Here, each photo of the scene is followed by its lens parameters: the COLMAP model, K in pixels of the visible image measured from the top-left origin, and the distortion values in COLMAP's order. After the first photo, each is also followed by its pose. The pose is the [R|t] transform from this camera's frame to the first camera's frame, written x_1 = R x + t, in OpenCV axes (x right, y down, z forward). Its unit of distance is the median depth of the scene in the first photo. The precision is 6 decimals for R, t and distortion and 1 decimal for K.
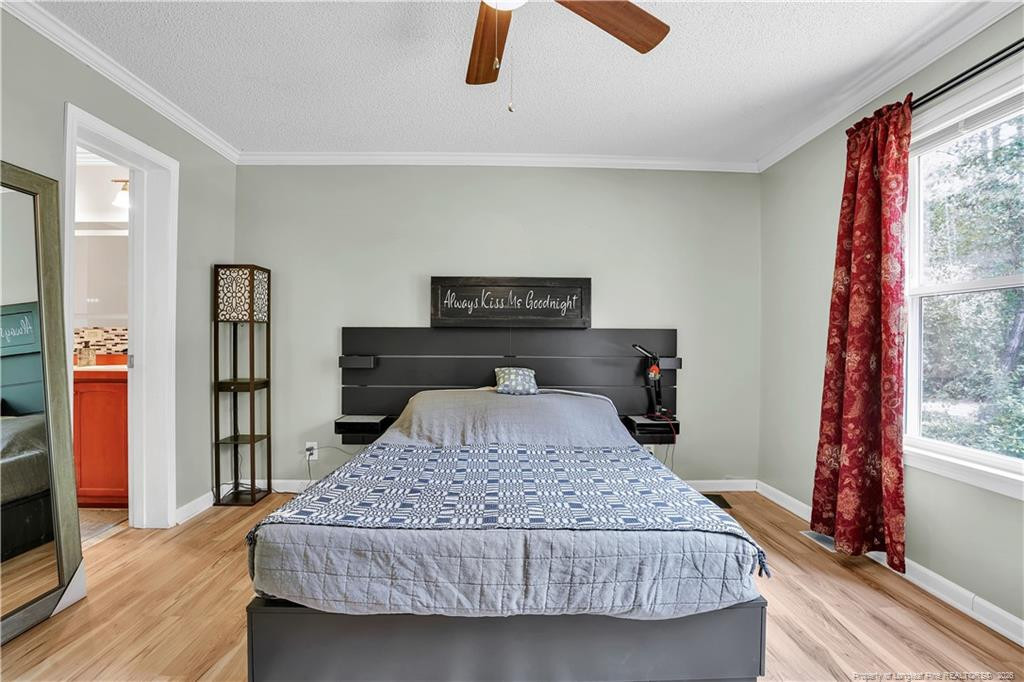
lens RADIAL K [[485.1, 0, 512.0], [0, 485.1, 341.0], [0, 0, 1]] dist [-0.072432, 0.029385]
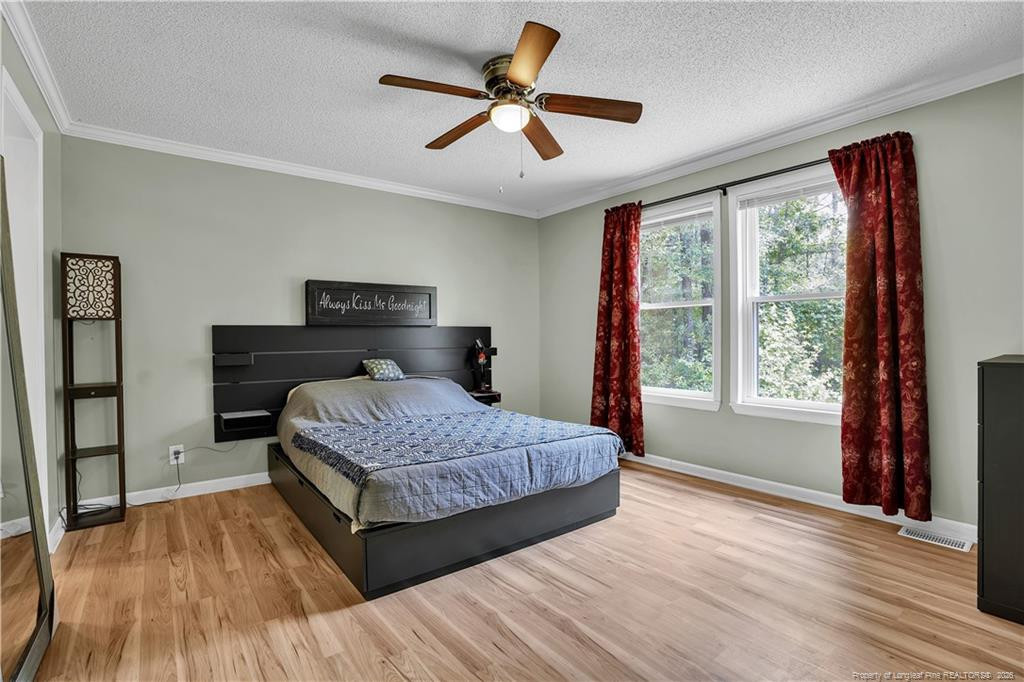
lens RADIAL K [[476.3, 0, 512.0], [0, 476.3, 341.0], [0, 0, 1]] dist [-0.073271, 0.029611]
pose [[0.811115, -0.017119, 0.584636, -0.555784], [0.012809, 0.999852, 0.011506, 0.000712], [-0.584747, -0.001845, 0.811214, -0.189368]]
